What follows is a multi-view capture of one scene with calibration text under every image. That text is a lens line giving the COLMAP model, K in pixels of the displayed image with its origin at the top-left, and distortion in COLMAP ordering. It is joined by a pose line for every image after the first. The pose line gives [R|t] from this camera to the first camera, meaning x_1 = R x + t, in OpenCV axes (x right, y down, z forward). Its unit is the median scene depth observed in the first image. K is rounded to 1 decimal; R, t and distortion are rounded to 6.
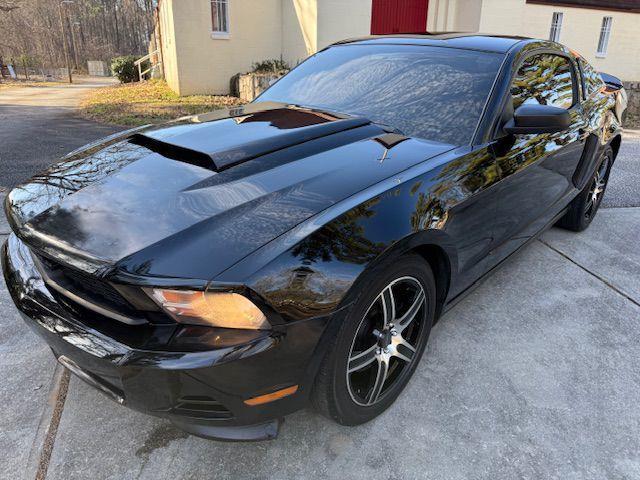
lens RADIAL K [[451.8, 0, 318.9], [0, 451.8, 236.5], [0, 0, 1]] dist [0.006196, -0.009344]
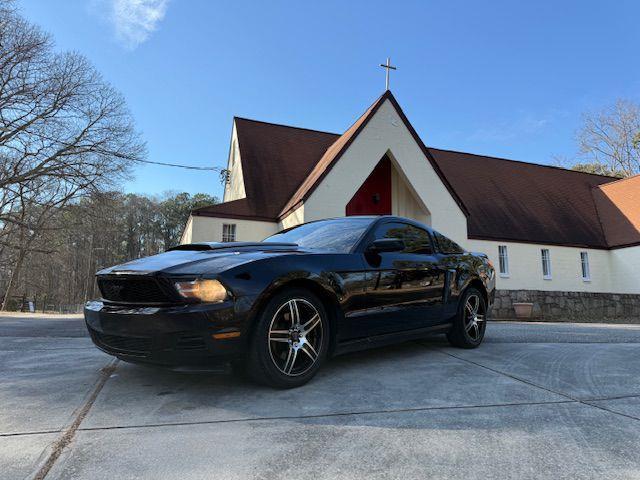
lens RADIAL K [[446.7, 0, 320.8], [0, 446.7, 242.0], [0, 0, 1]] dist [0.062248, -0.077335]
pose [[0.999945, -0.006795, 0.007961, 0.199856], [0.009788, 0.876579, -0.481158, 0.635816], [-0.003709, 0.481209, 0.876598, -0.632902]]
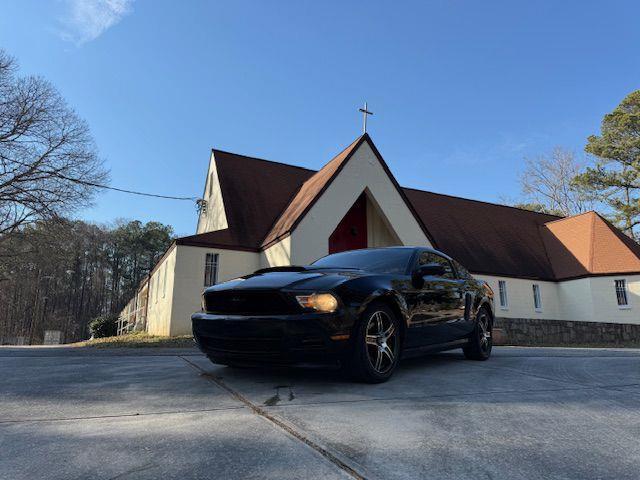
lens RADIAL K [[451.5, 0, 320.0], [0, 451.5, 240.0], [0, 0, 1]] dist [0.007253, -0.009342]
pose [[0.993503, 0.012142, 0.113159, -0.340459], [0.051523, 0.838579, -0.542338, 0.842313], [-0.101478, 0.544644, 0.832505, -0.932563]]
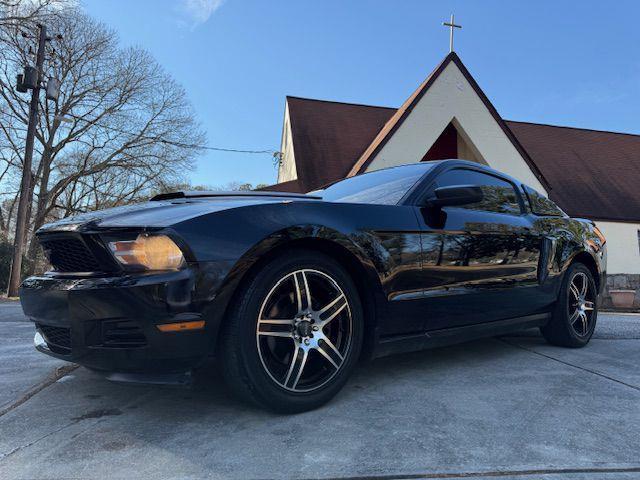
lens RADIAL K [[446.7, 0, 320.8], [0, 446.7, 242.0], [0, 0, 1]] dist [0.062248, -0.077335]
pose [[0.991372, -0.018255, -0.129804, 0.281579], [-0.043583, 0.888010, -0.457753, 0.457093], [0.123624, 0.459461, 0.879553, -0.072313]]
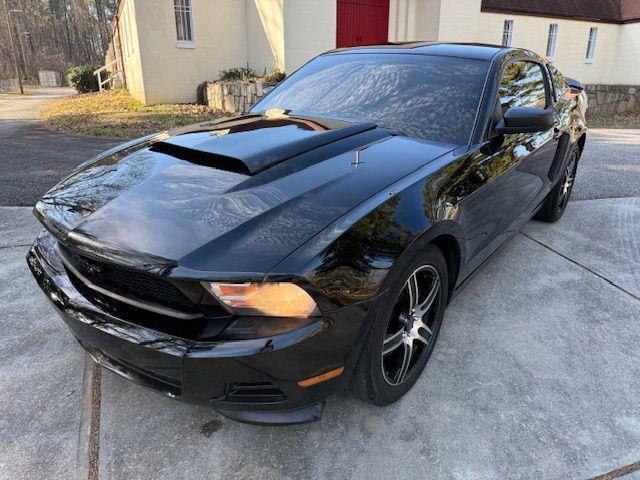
lens RADIAL K [[454.3, 0, 320.9], [0, 454.3, 230.4], [0, 0, 1]] dist [-0.002132, -0.001488]
pose [[0.995830, -0.041412, 0.081290, -0.120035], [0.043533, 0.998752, -0.024494, 0.016882], [-0.080174, 0.027931, 0.996389, -0.066486]]
